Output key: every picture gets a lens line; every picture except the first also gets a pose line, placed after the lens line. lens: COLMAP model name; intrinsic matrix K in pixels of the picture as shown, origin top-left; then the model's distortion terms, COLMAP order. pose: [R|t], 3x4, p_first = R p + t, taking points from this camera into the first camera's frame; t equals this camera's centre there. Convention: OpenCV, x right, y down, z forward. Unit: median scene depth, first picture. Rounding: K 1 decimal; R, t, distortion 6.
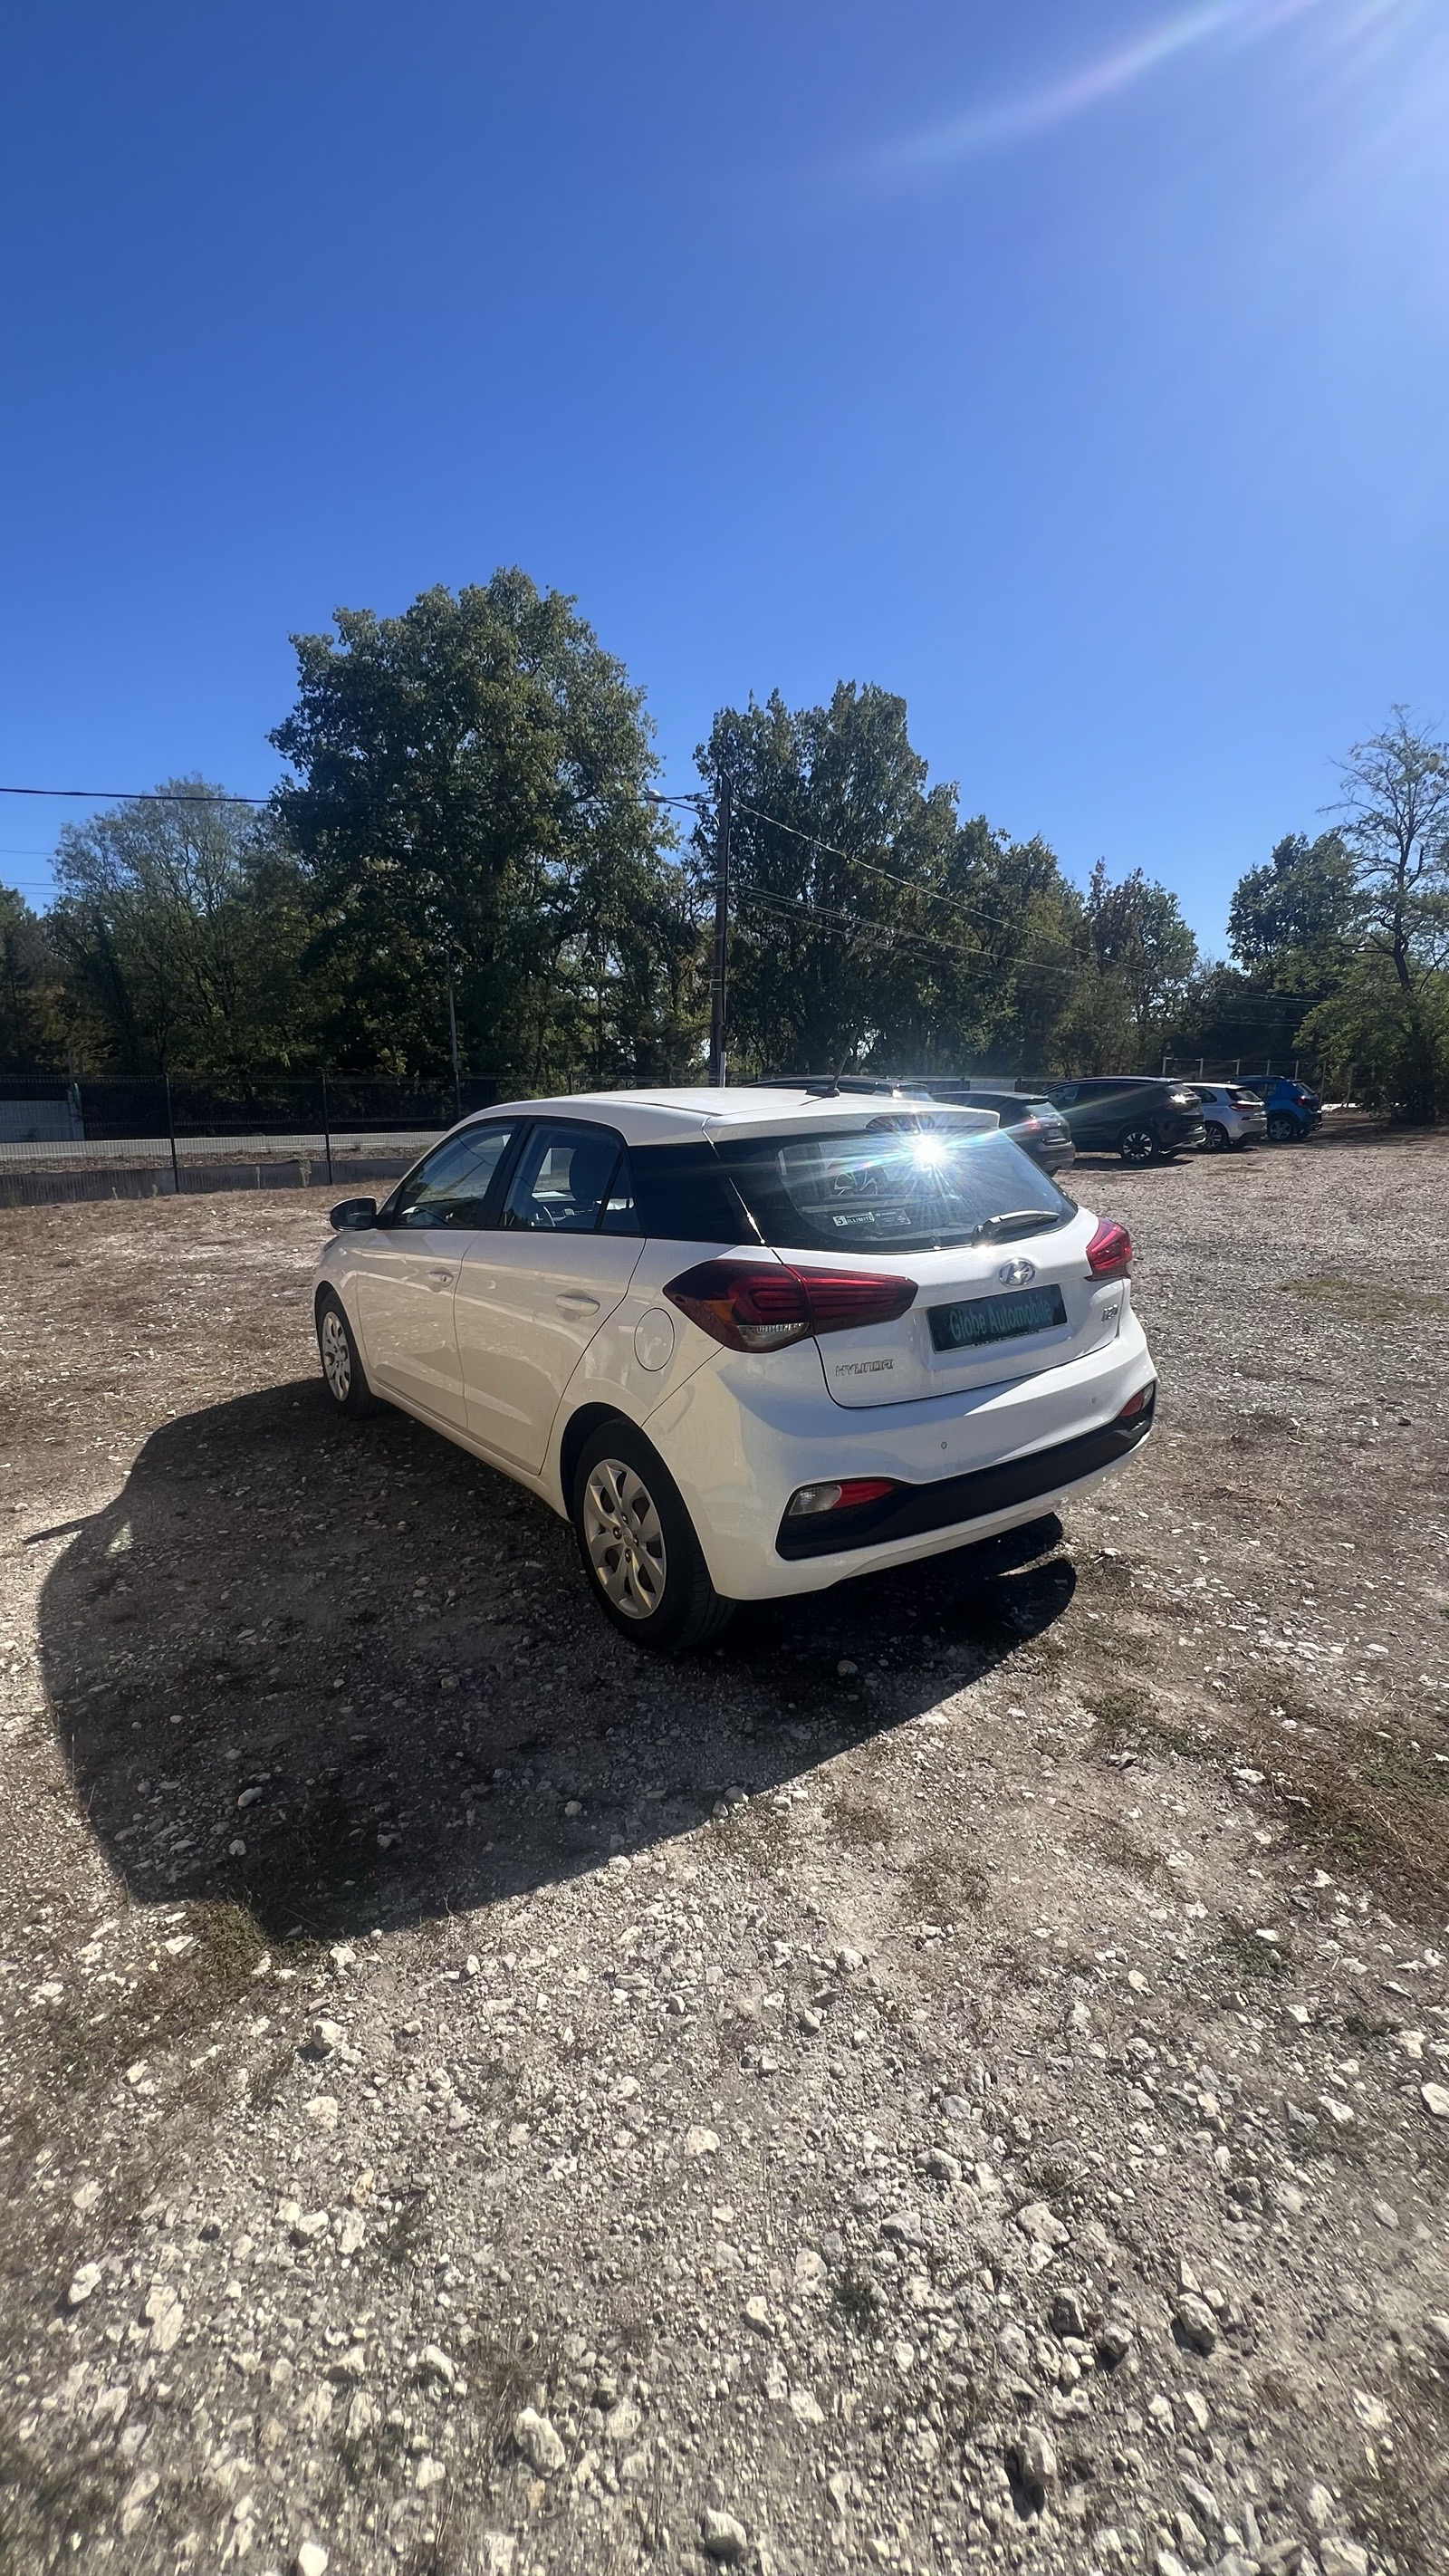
lens RADIAL K [[1029.6, 0, 728.0], [0, 1029.6, 1286.1], [0, 0, 1]] dist [-0.000866, 0.000607]
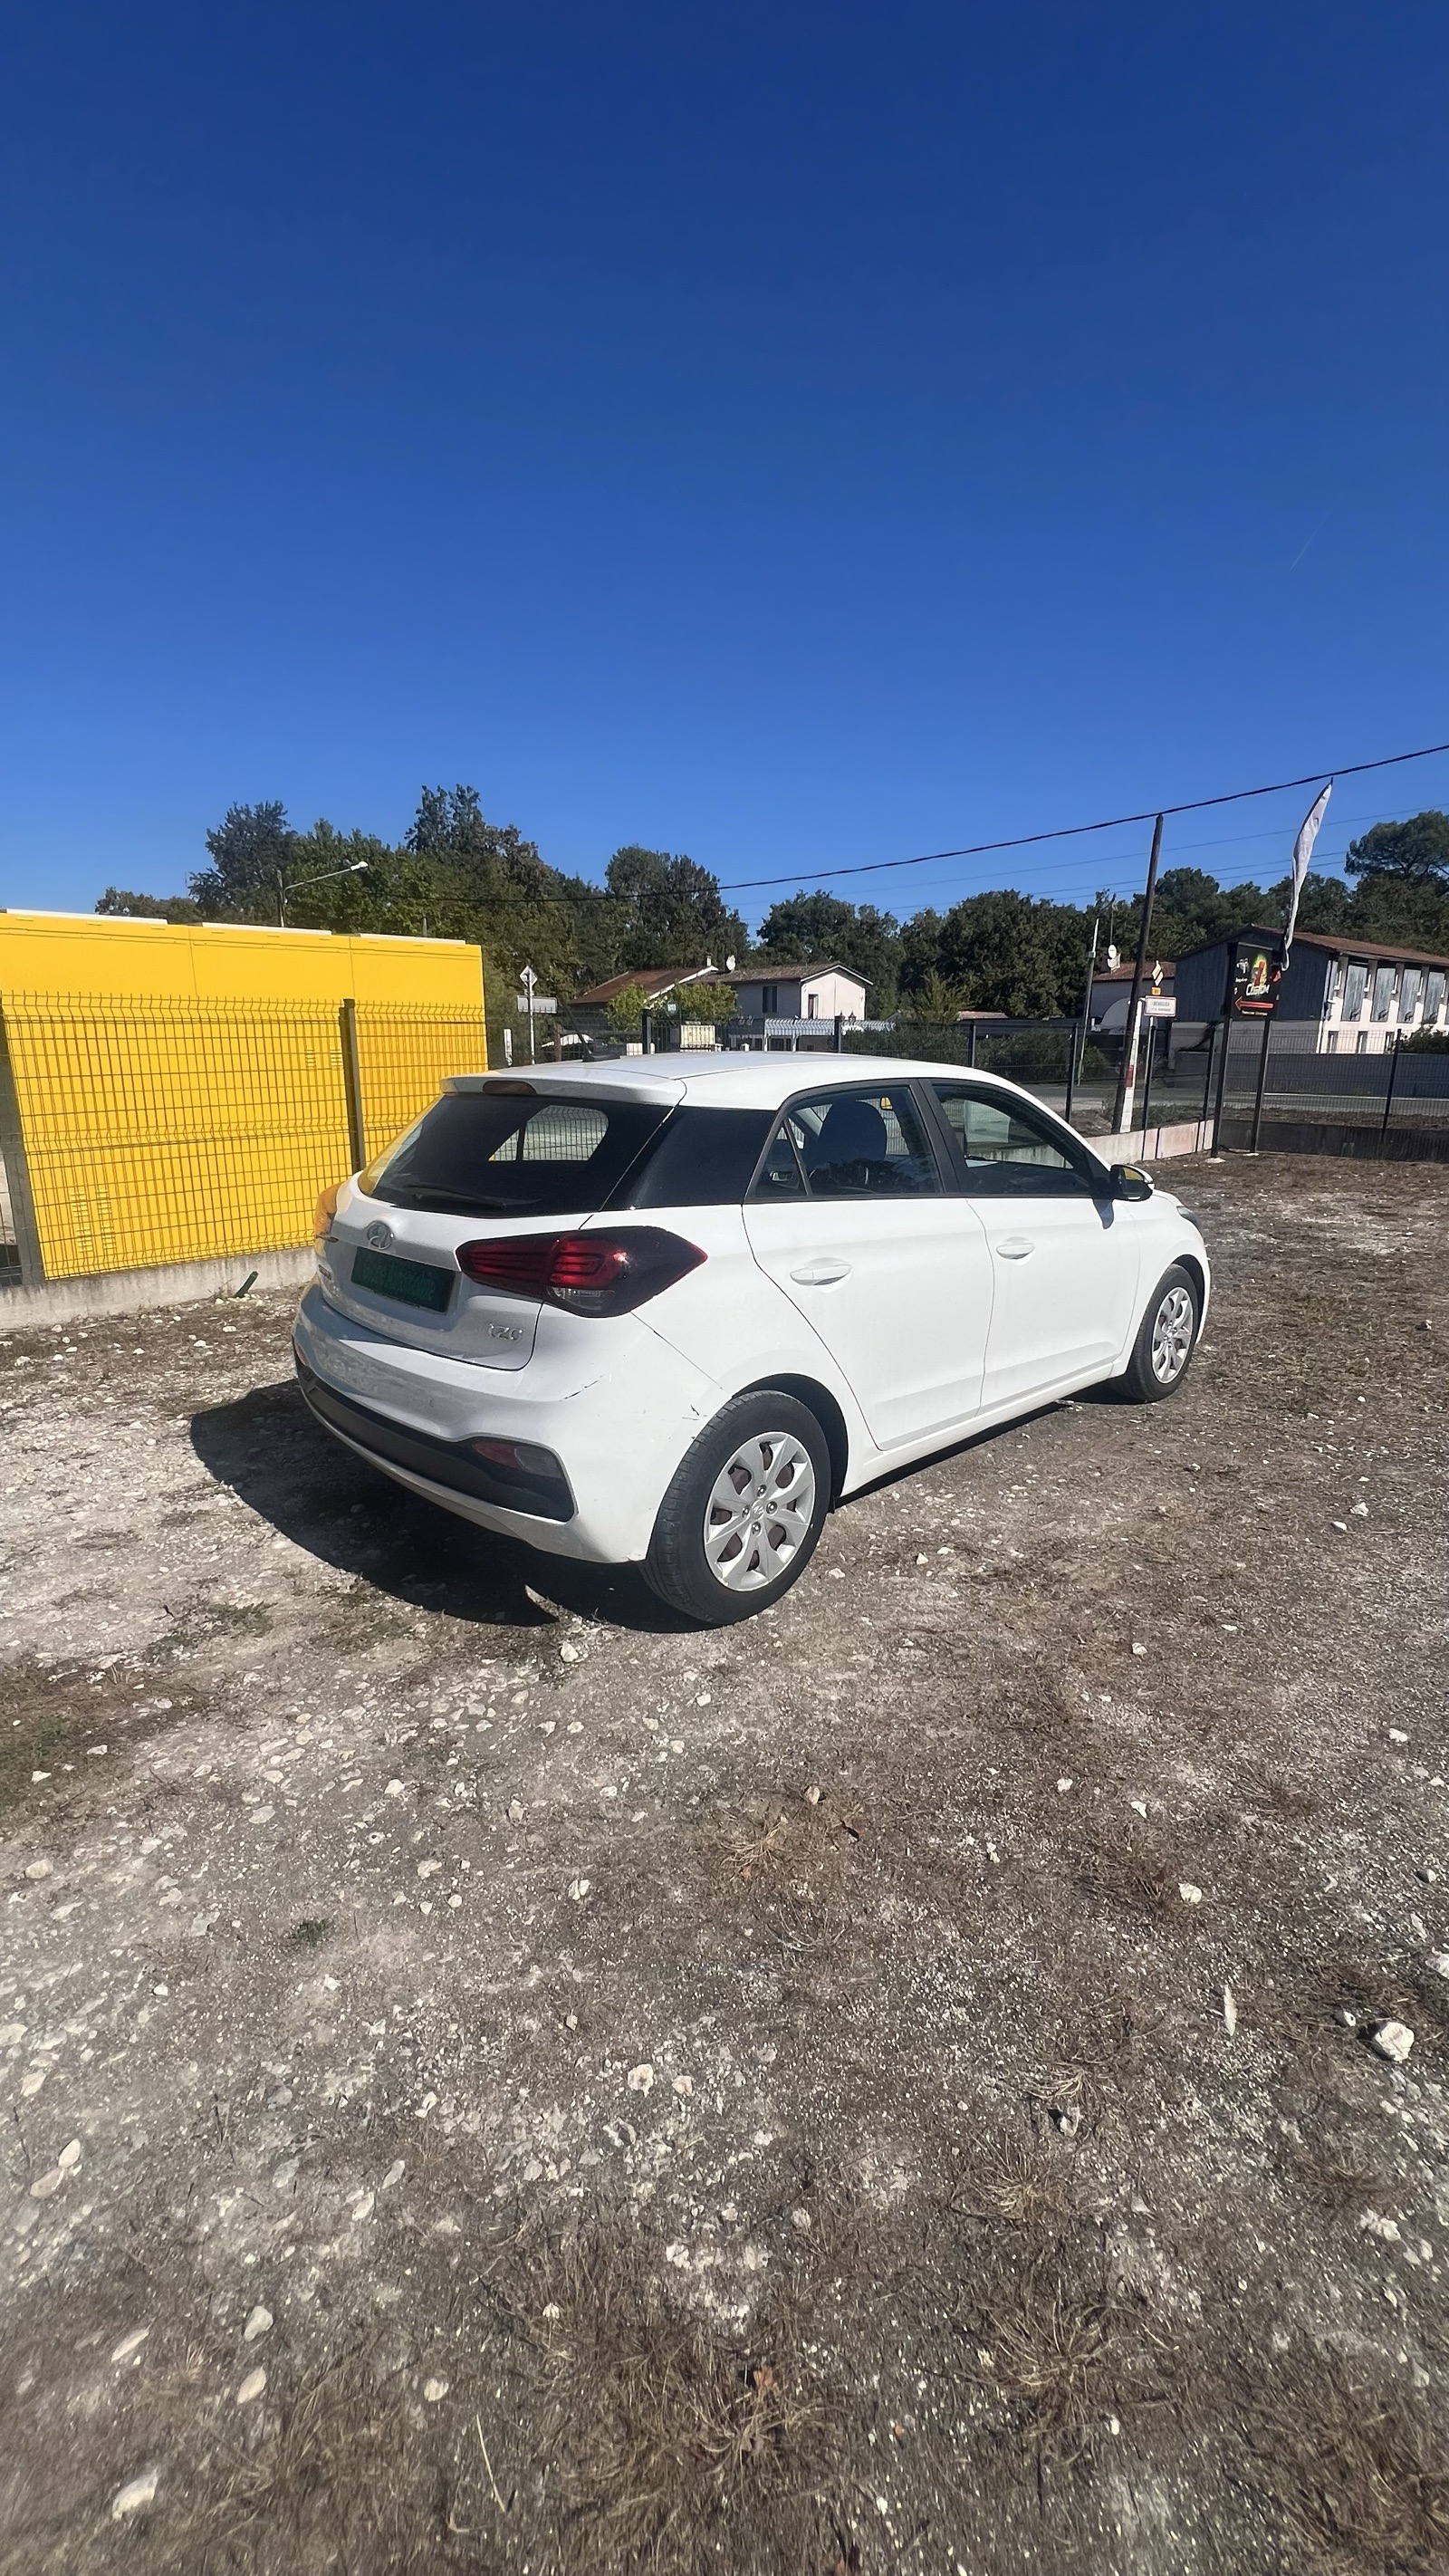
lens RADIAL K [[1029.6, 0, 730.1], [0, 1029.6, 1282.7], [0, 0, 1]] dist [-0.000866, 0.000607]
pose [[0.150942, 0.224385, -0.962740, 1.193500], [-0.184682, 0.963152, 0.195525, -0.208339], [0.971138, 0.148288, 0.186820, 1.027534]]
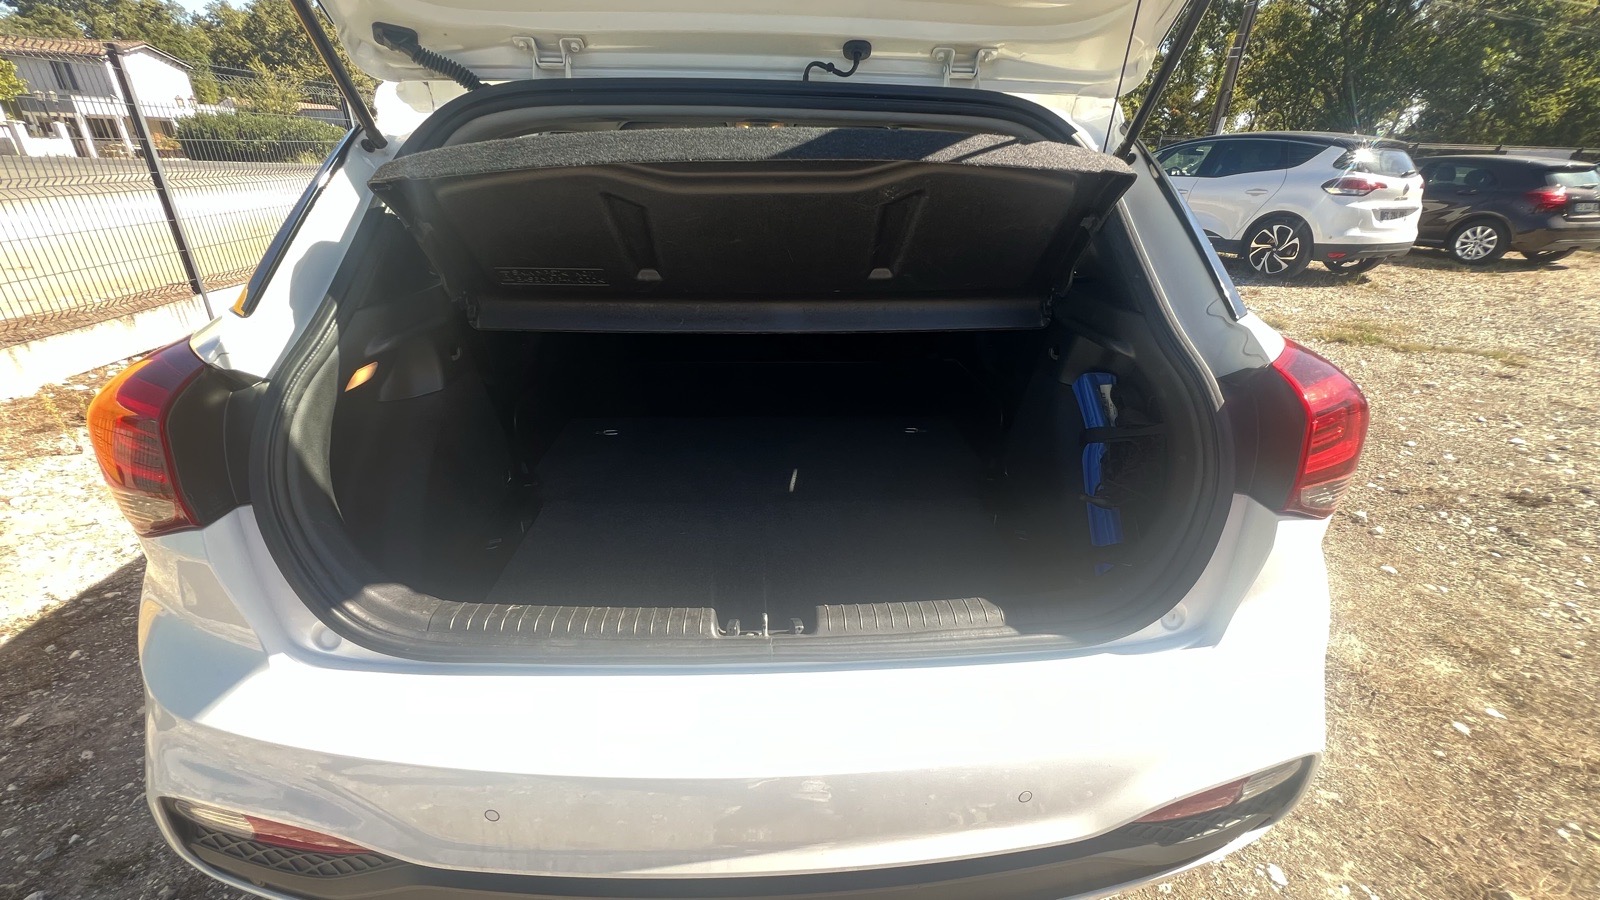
lens RADIAL K [[639.5, 0, 801.3], [0, 639.5, 448.9], [0, 0, 1]] dist [-0.000866, 0.000607]
pose [[0.837958, 0.252351, -0.483885, 0.364560], [-0.126947, 0.952479, 0.276890, -0.083020], [0.530764, -0.170595, 0.830173, 0.736860]]
